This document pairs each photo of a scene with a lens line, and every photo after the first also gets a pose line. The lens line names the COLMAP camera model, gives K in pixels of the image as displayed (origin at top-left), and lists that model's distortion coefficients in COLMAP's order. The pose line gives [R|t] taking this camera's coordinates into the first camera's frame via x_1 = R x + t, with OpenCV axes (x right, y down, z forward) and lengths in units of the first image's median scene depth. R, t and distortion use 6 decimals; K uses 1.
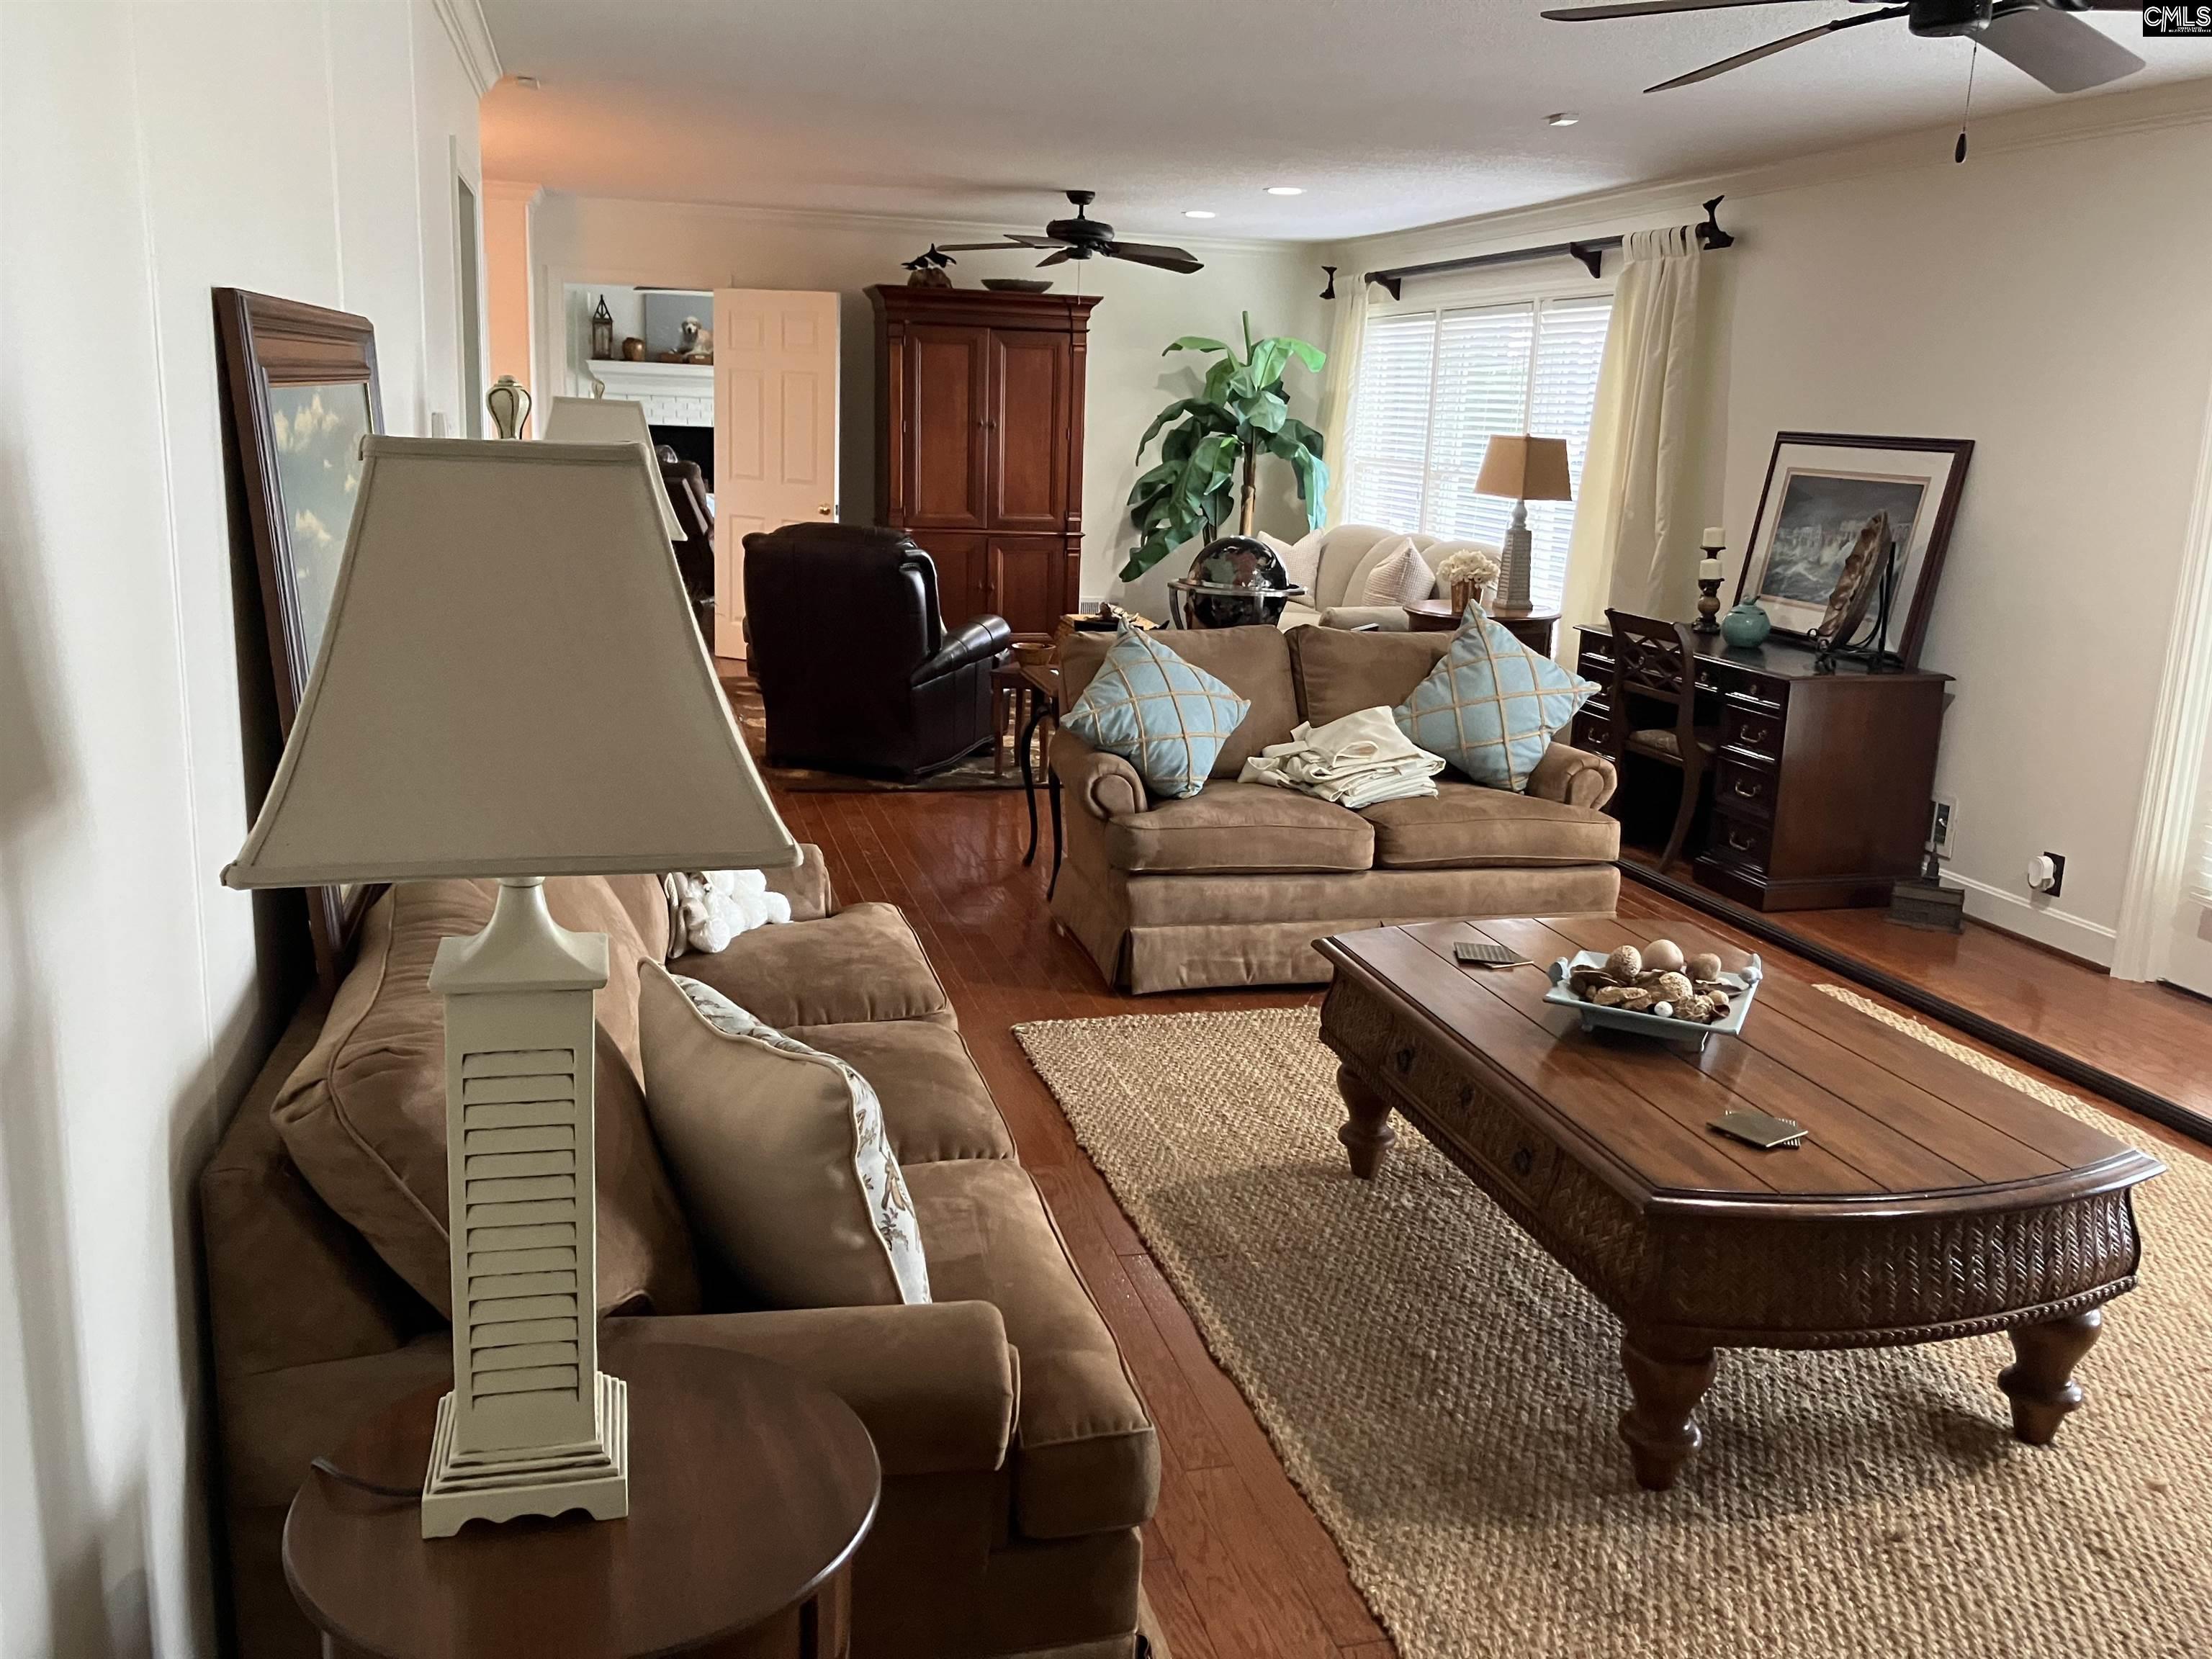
lens RADIAL K [[1860.3, 0, 1106.0], [0, 1860.3, 829.5], [0, 0, 1]] dist [0.002161, 0.000891]
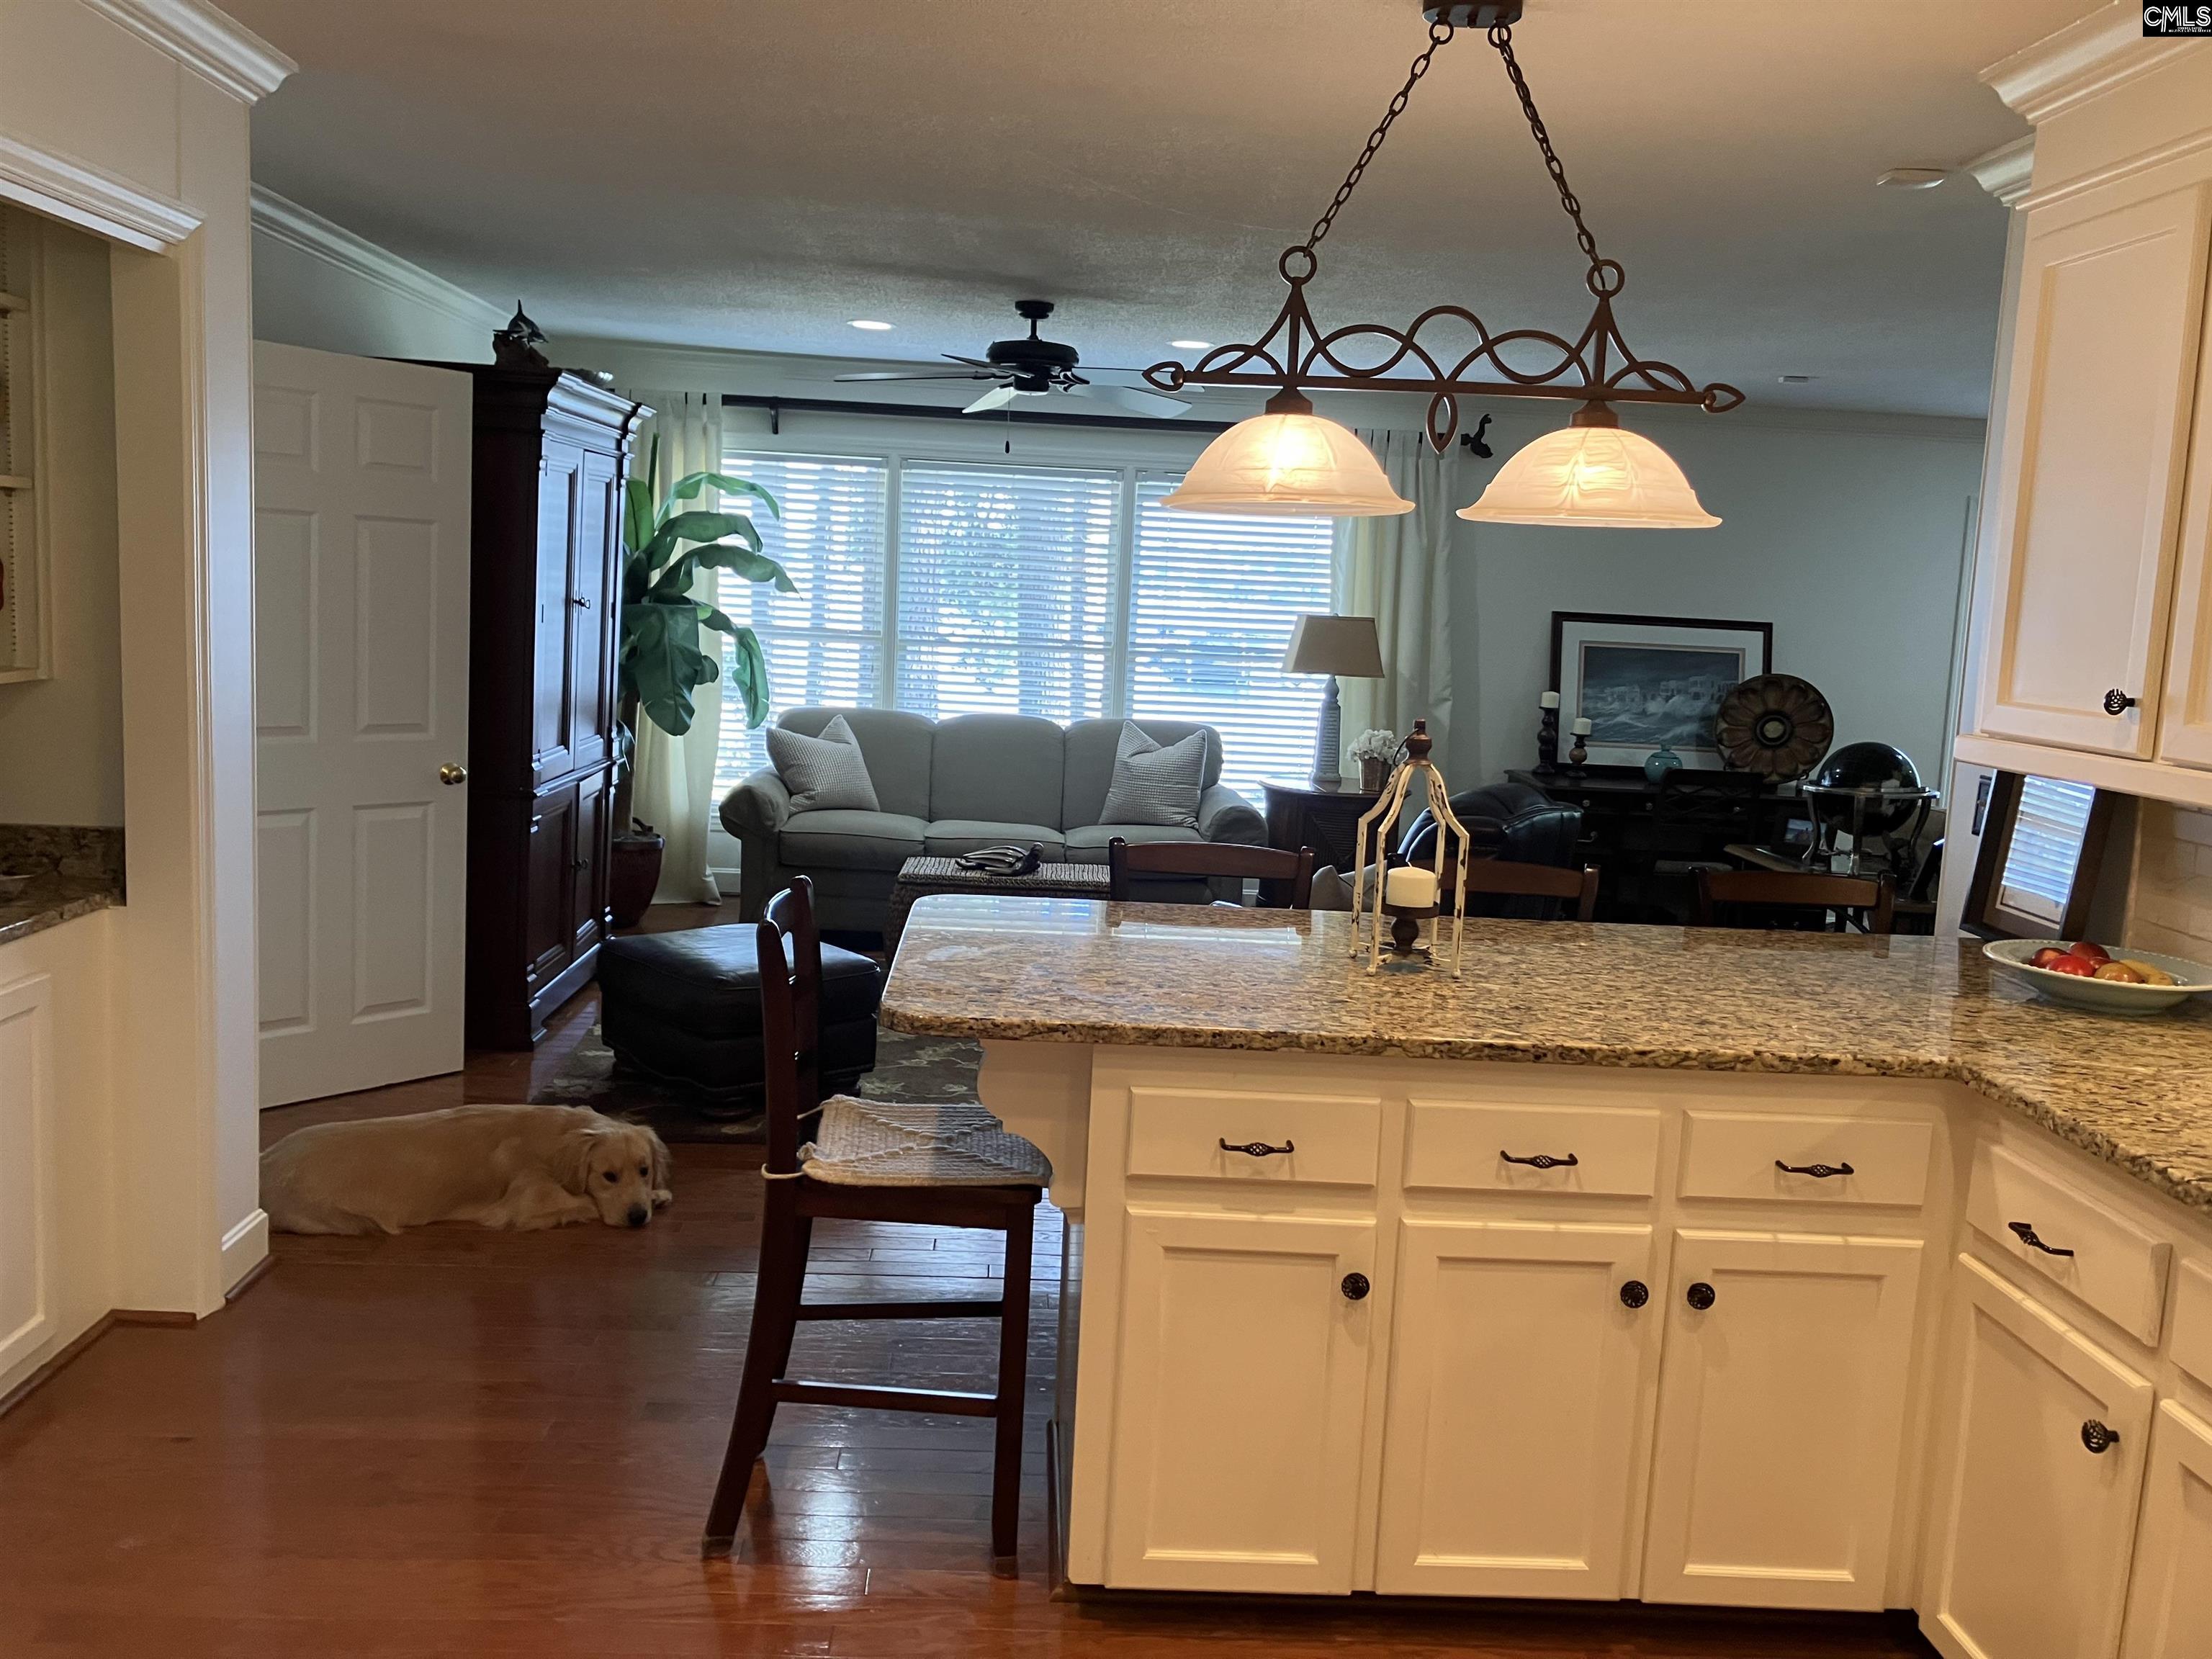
lens RADIAL K [[1860.3, 0, 1106.0], [0, 1860.3, 829.5], [0, 0, 1]] dist [0.002161, 0.000891]
pose [[0.207101, -0.156591, 0.965706, -0.929245], [0.179747, 0.976394, 0.119776, -0.276426], [-0.961665, 0.148777, 0.230359, 1.031759]]
